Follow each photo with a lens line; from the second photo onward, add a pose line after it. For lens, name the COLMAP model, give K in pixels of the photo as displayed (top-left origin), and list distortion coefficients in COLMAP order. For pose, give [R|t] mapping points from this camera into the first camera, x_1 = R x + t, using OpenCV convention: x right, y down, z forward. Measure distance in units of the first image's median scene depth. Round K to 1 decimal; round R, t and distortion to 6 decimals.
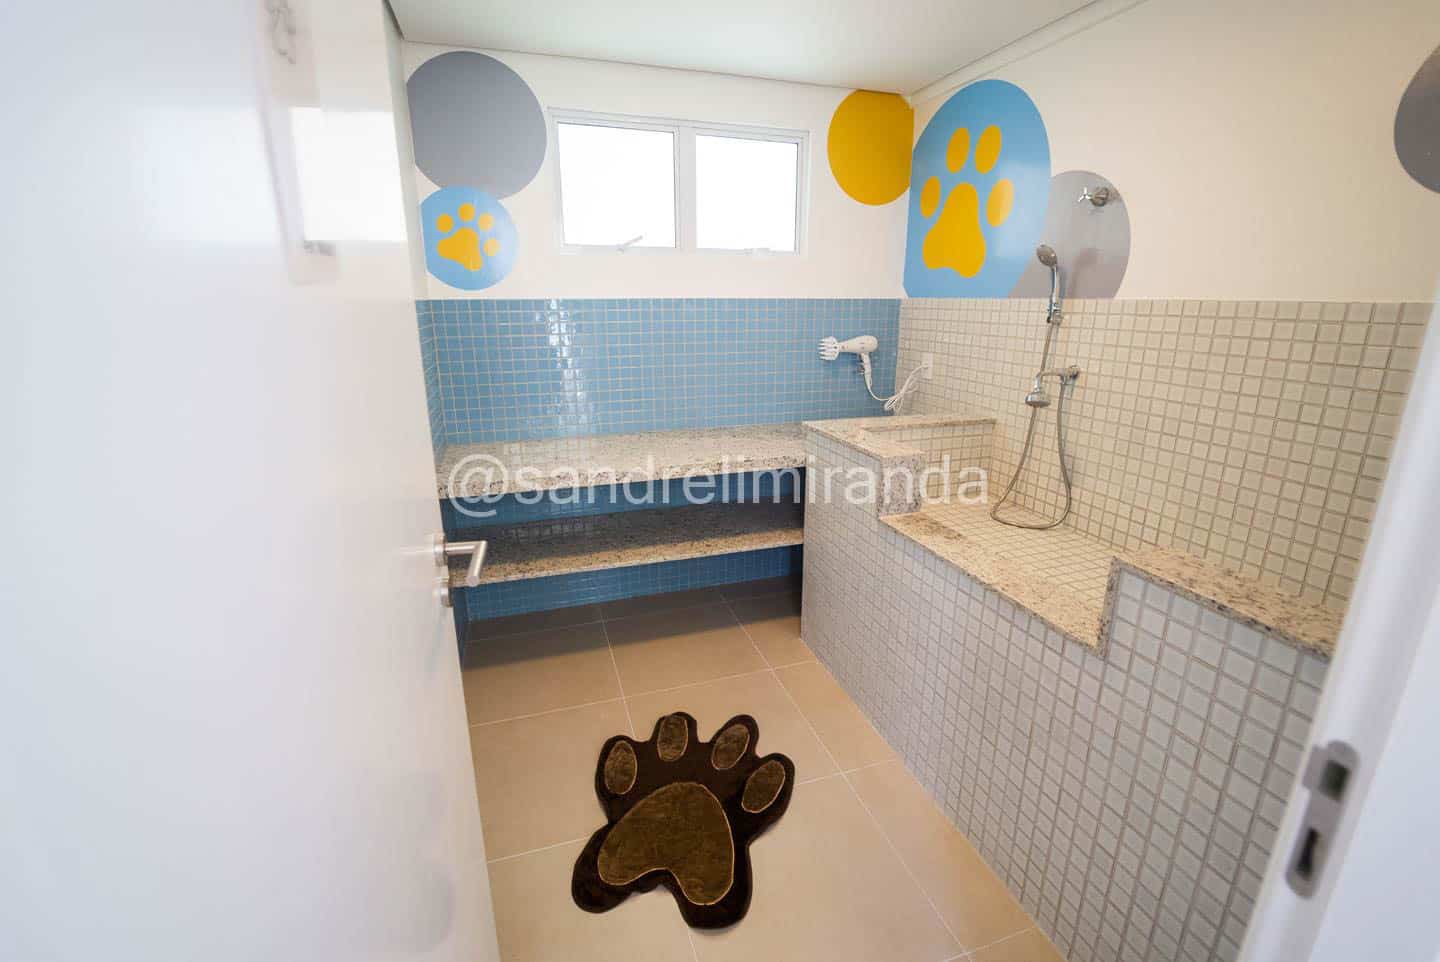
lens RADIAL K [[605.8, 0, 730.5], [0, 605.8, 468.8], [0, 0, 1]] dist [-0.019715, -0.000076]
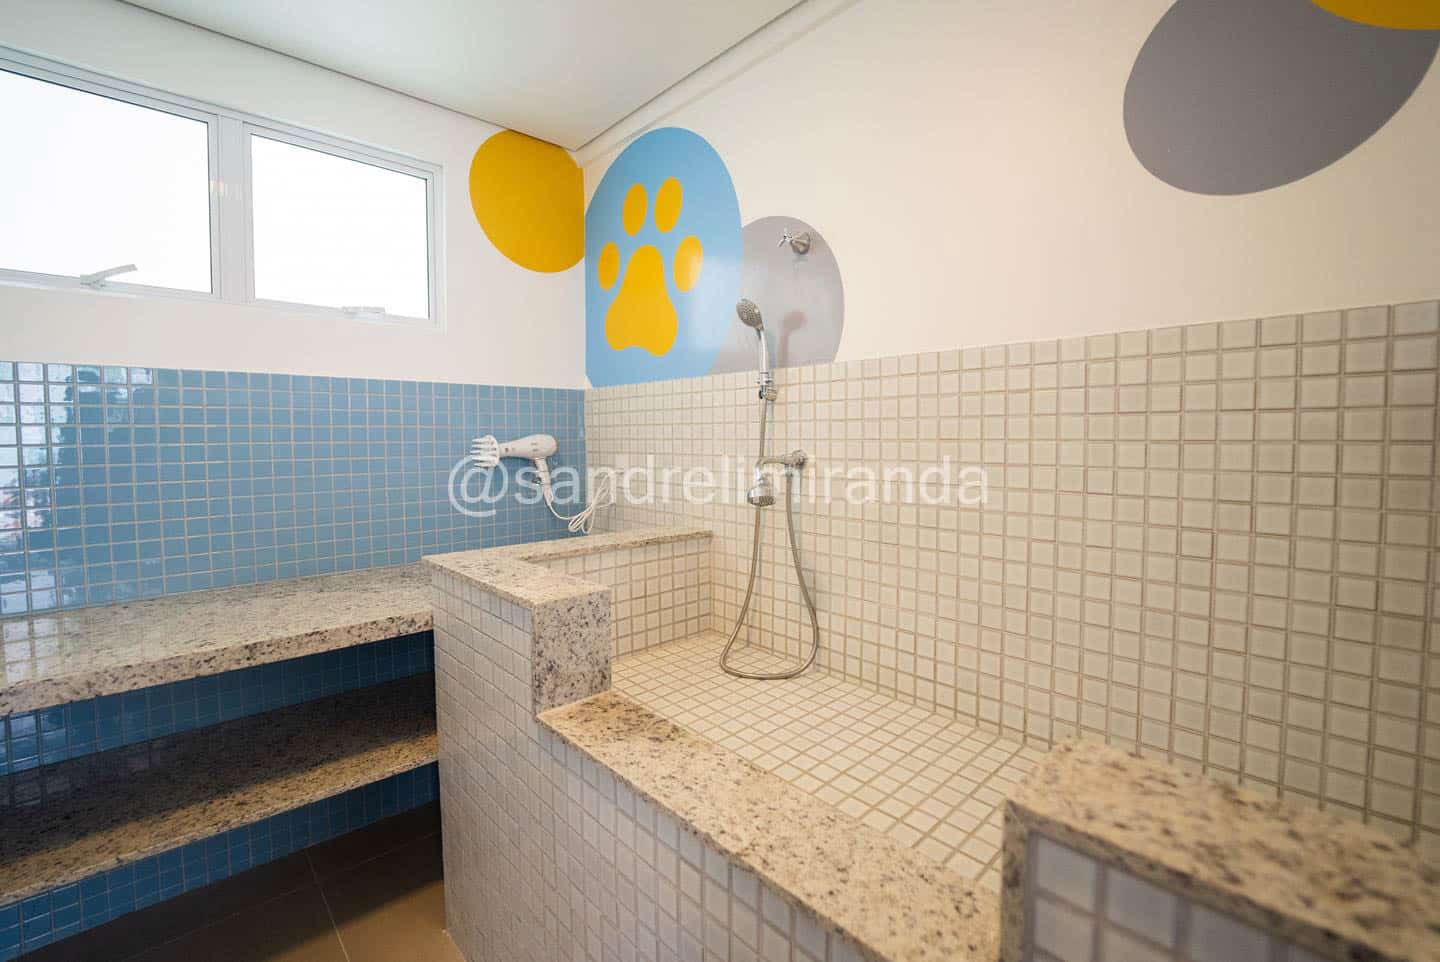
lens RADIAL K [[605.8, 0, 730.5], [0, 605.8, 468.8], [0, 0, 1]] dist [-0.019715, -0.000076]
pose [[0.900892, -0.023525, 0.433406, 0.156389], [0.118171, 0.974104, -0.192760, -0.010526], [-0.417648, 0.224872, 0.880342, 0.356384]]
